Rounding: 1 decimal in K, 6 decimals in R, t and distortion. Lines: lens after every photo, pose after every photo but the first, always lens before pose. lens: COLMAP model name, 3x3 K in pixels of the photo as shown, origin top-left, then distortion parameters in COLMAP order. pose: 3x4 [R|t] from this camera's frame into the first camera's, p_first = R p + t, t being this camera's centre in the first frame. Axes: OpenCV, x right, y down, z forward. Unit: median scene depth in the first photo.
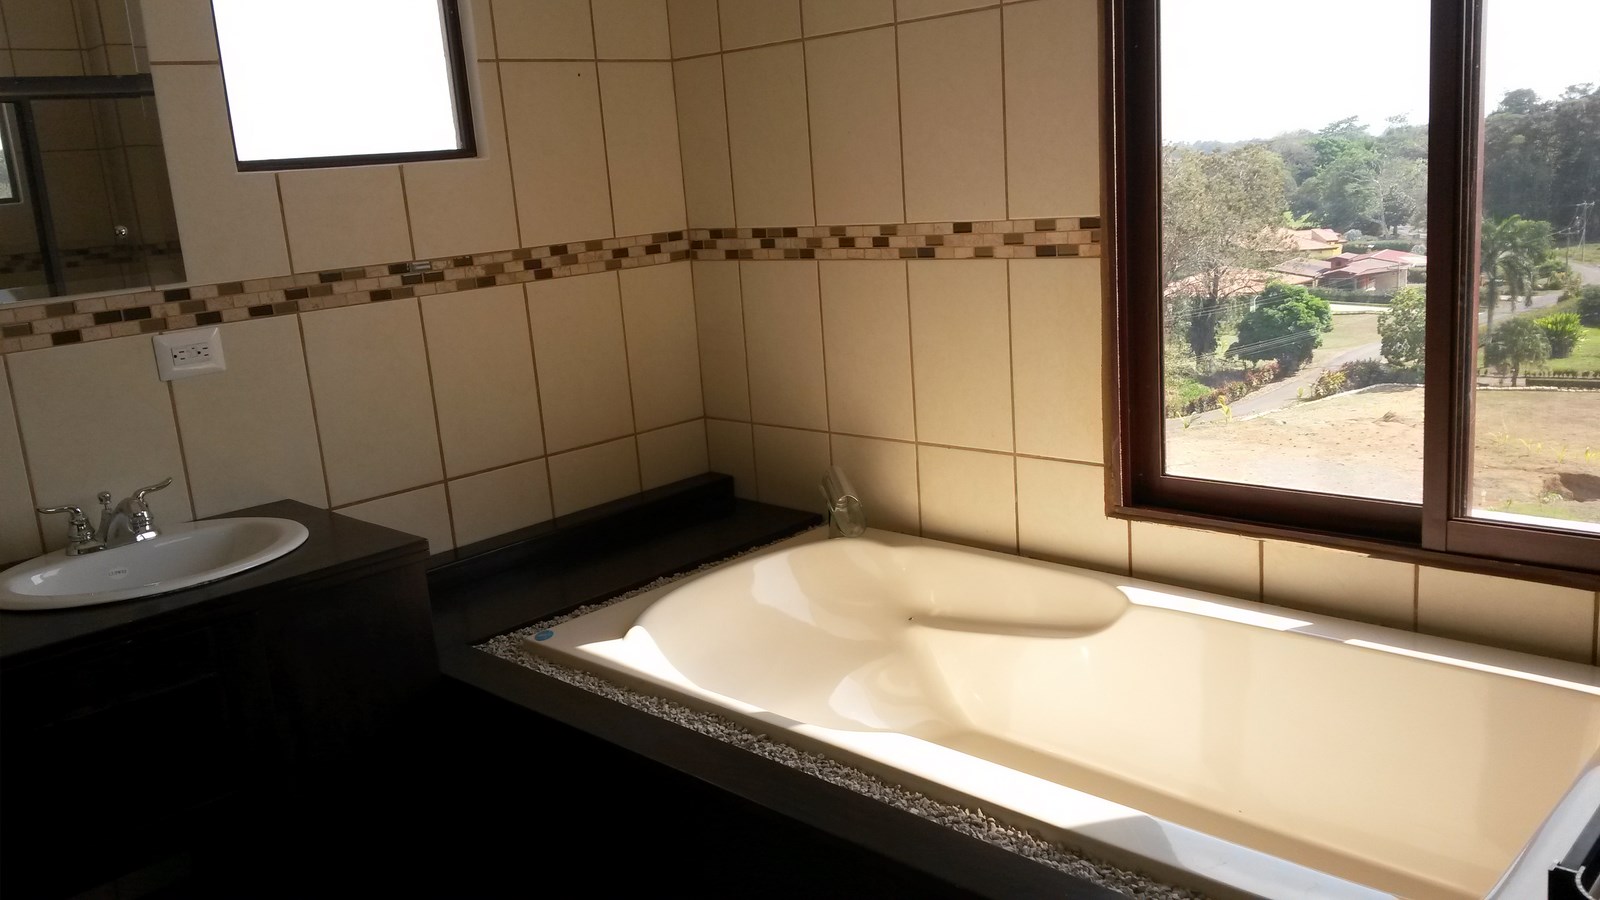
lens RADIAL K [[1294.7, 0, 792.3], [0, 1294.7, 456.1], [0, 0, 1]] dist [0.084610, -0.173724]
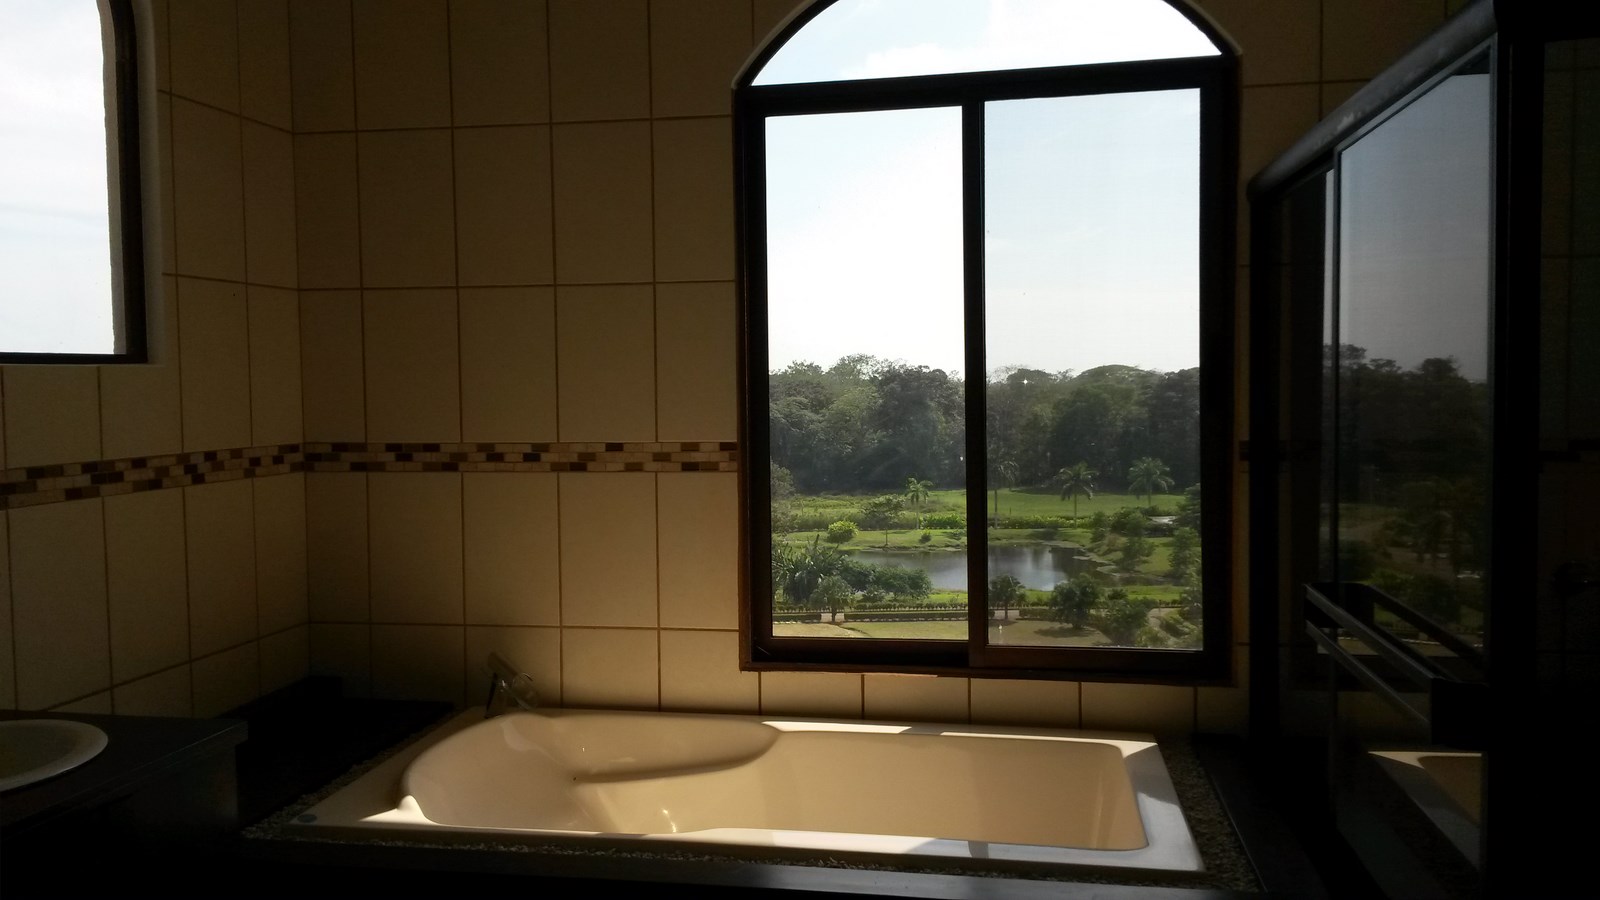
lens RADIAL K [[1296.1, 0, 781.6], [0, 1296.1, 452.9], [0, 0, 1]] dist [0.101353, -0.195435]
pose [[0.825591, 0.035201, 0.563169, -0.420005], [0.074410, 0.982545, -0.170497, 0.052133], [-0.559341, 0.182667, 0.808561, -0.093982]]
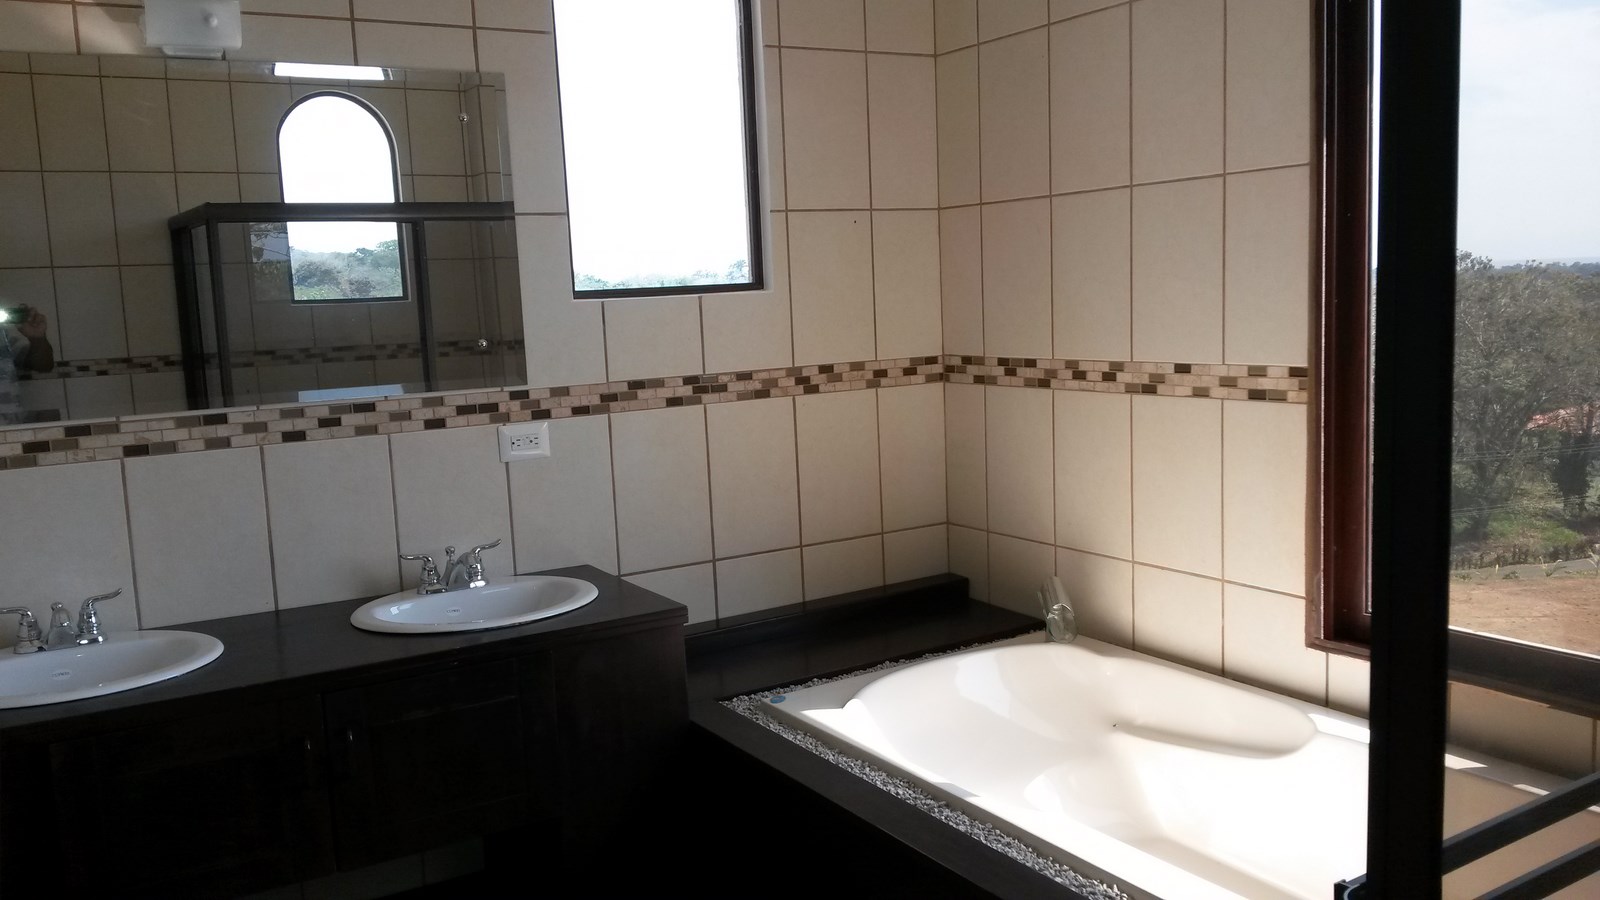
lens RADIAL K [[1296.1, 0, 781.6], [0, 1296.1, 452.9], [0, 0, 1]] dist [0.101353, -0.195435]
pose [[0.968683, 0.063590, -0.240021, 0.069264], [-0.082474, 0.994170, -0.069459, -0.000898], [0.234205, 0.087079, 0.968280, -0.131327]]
